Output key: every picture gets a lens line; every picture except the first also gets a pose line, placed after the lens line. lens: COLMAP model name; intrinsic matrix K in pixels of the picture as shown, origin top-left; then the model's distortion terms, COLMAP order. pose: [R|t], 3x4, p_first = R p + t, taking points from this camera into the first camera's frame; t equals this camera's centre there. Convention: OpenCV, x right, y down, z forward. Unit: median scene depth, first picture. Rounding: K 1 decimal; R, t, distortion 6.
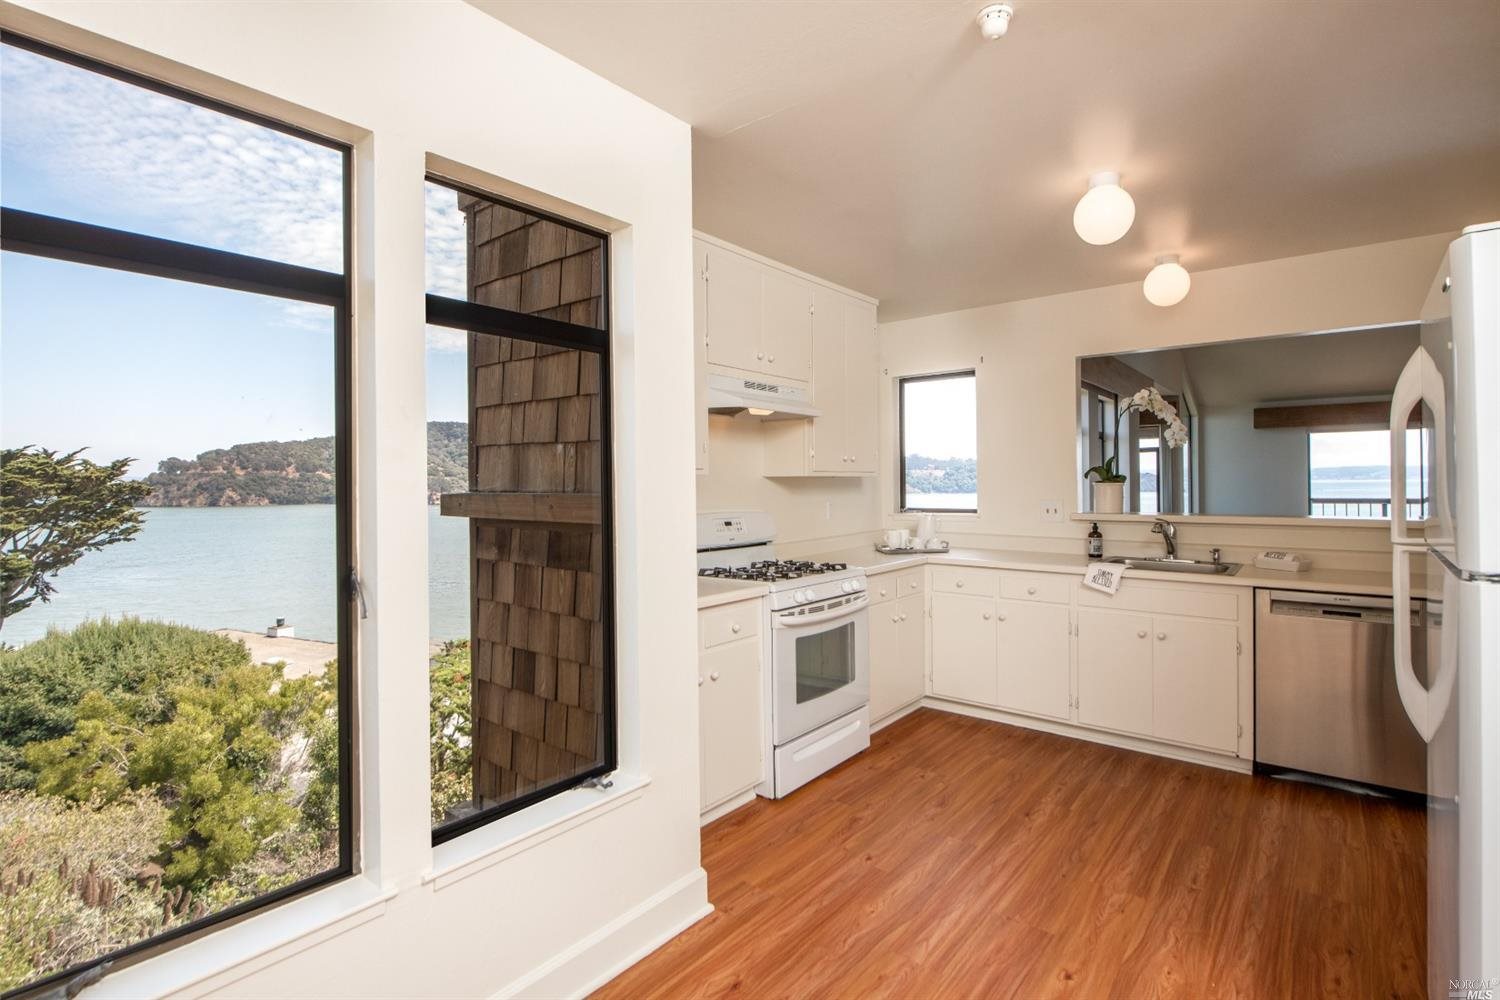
lens RADIAL K [[711.7, 0, 752.3], [0, 711.7, 482.8], [0, 0, 1]] dist [-0.014135, -0.000130]
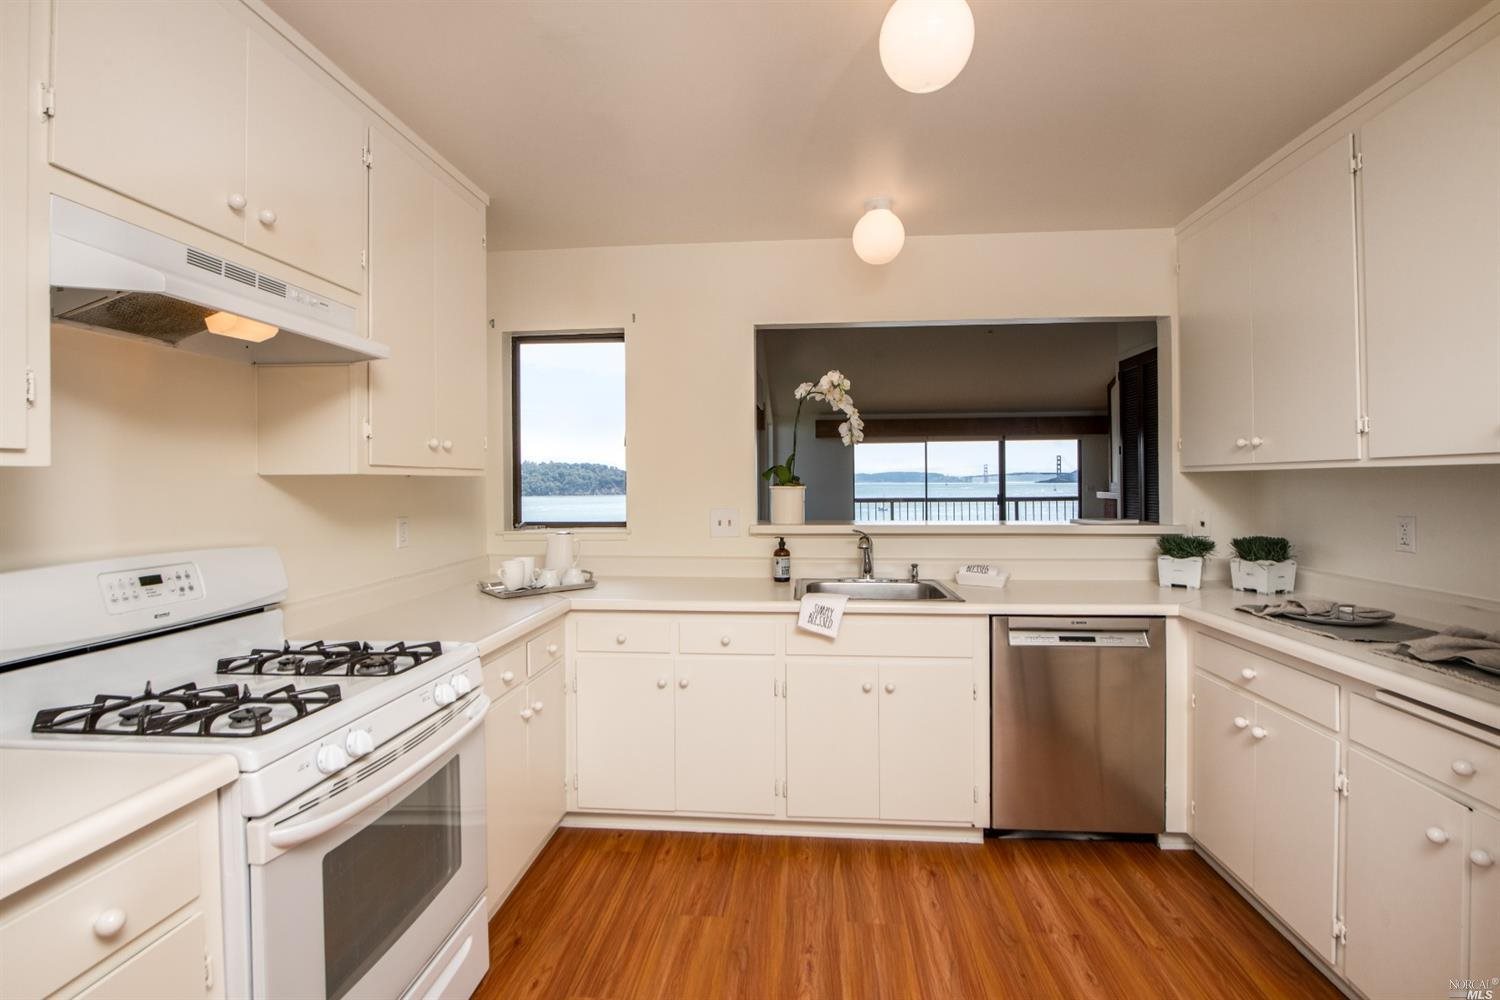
lens RADIAL K [[679.6, 0, 751.9], [0, 679.6, 481.8], [0, 0, 1]] dist [-0.016633, -0.000116]
pose [[0.827788, 0.001984, 0.561037, 0.040873], [0.001252, 0.999985, -0.005384, -0.000801], [-0.561039, 0.005159, 0.827773, 0.444747]]
